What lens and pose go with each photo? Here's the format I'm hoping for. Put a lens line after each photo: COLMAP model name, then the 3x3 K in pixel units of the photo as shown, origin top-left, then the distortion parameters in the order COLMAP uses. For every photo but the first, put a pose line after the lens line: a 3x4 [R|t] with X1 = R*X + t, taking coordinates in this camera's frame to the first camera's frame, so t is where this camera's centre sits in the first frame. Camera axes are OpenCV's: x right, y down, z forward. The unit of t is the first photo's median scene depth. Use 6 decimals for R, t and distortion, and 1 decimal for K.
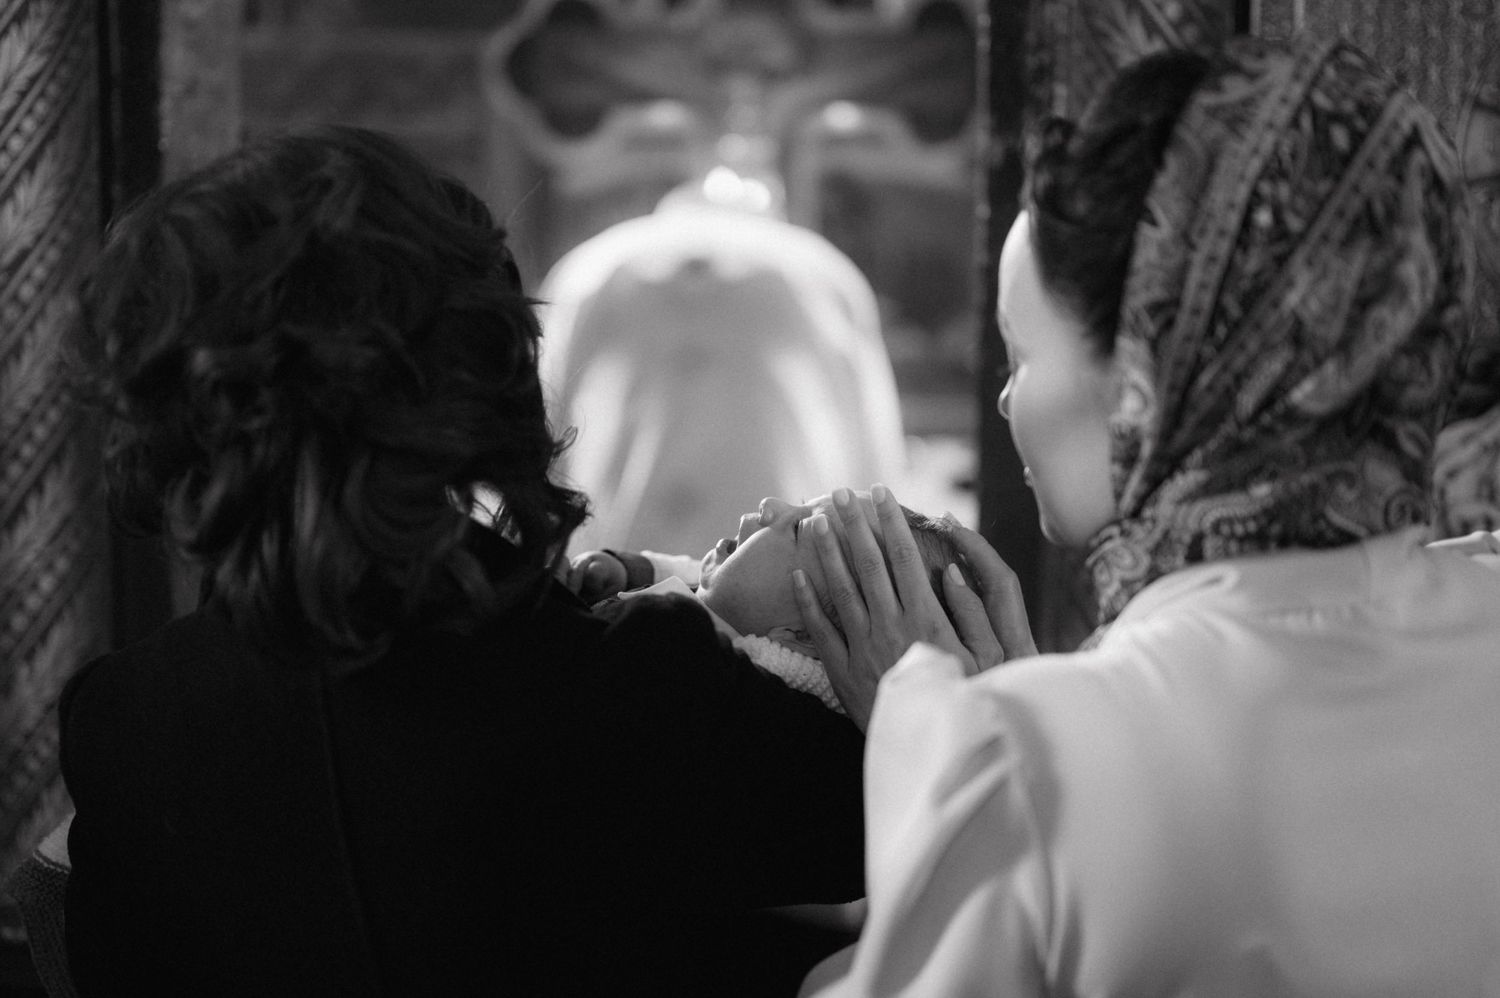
lens RADIAL K [[2032.3, 0, 750.0], [0, 2032.3, 499.0], [0, 0, 1]] dist [0.074049, -0.537822]
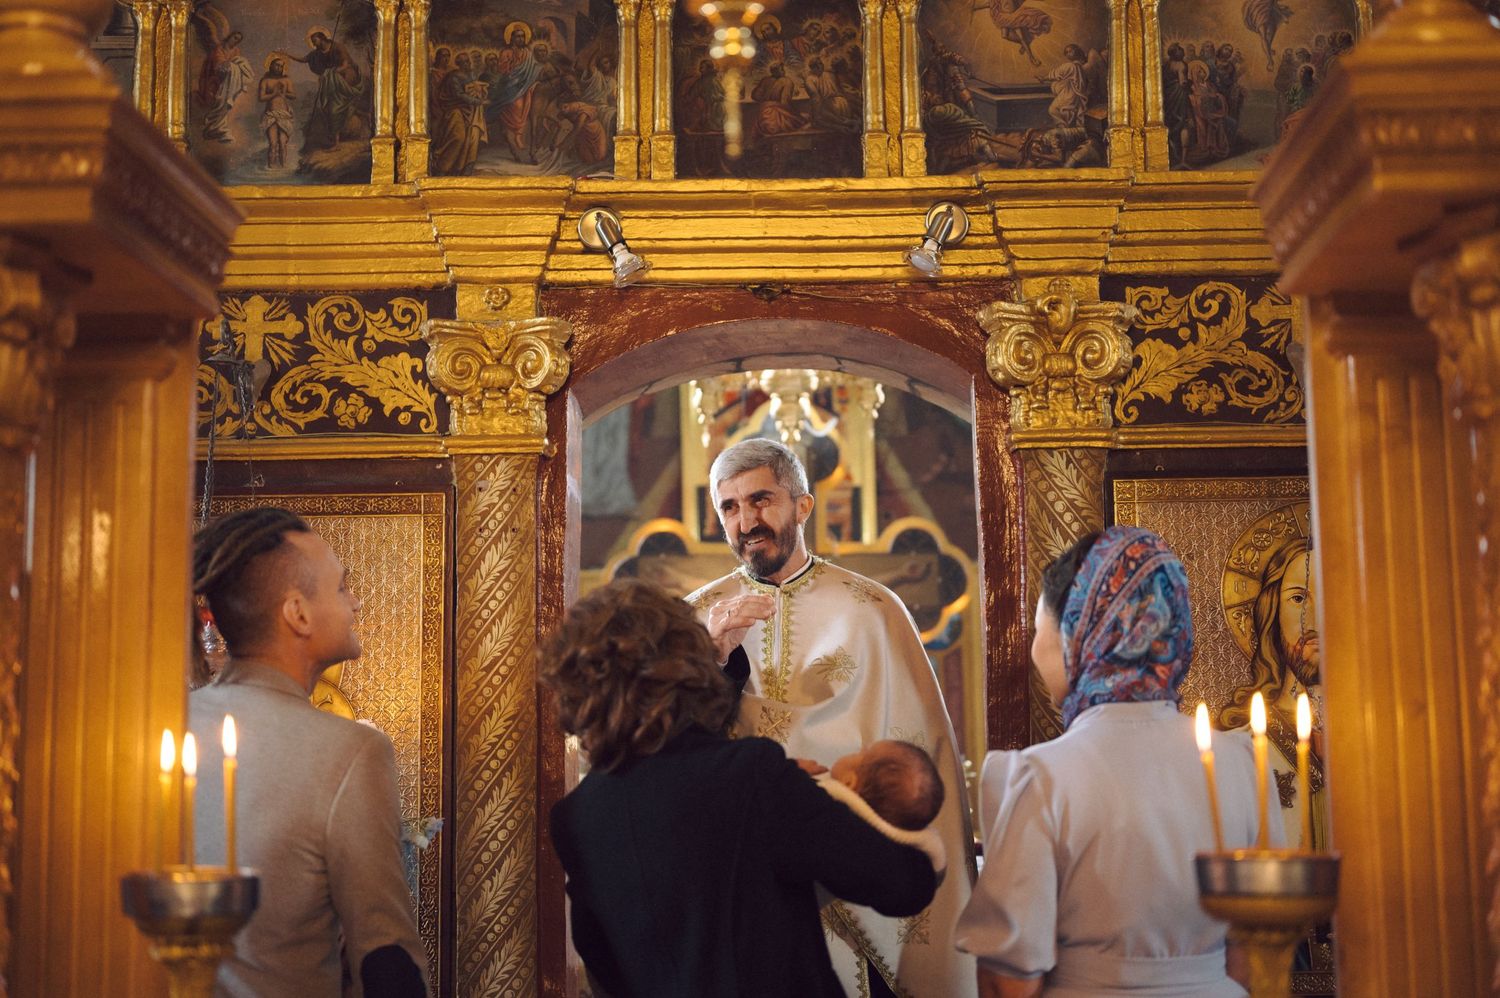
lens RADIAL K [[2032.3, 0, 750.0], [0, 2032.3, 499.0], [0, 0, 1]] dist [0.074049, -0.537822]
pose [[0.999140, -0.019023, 0.036847, -0.185371], [0.027622, 0.968050, -0.249233, 0.222248], [-0.030928, 0.250037, 0.967742, -0.930927]]
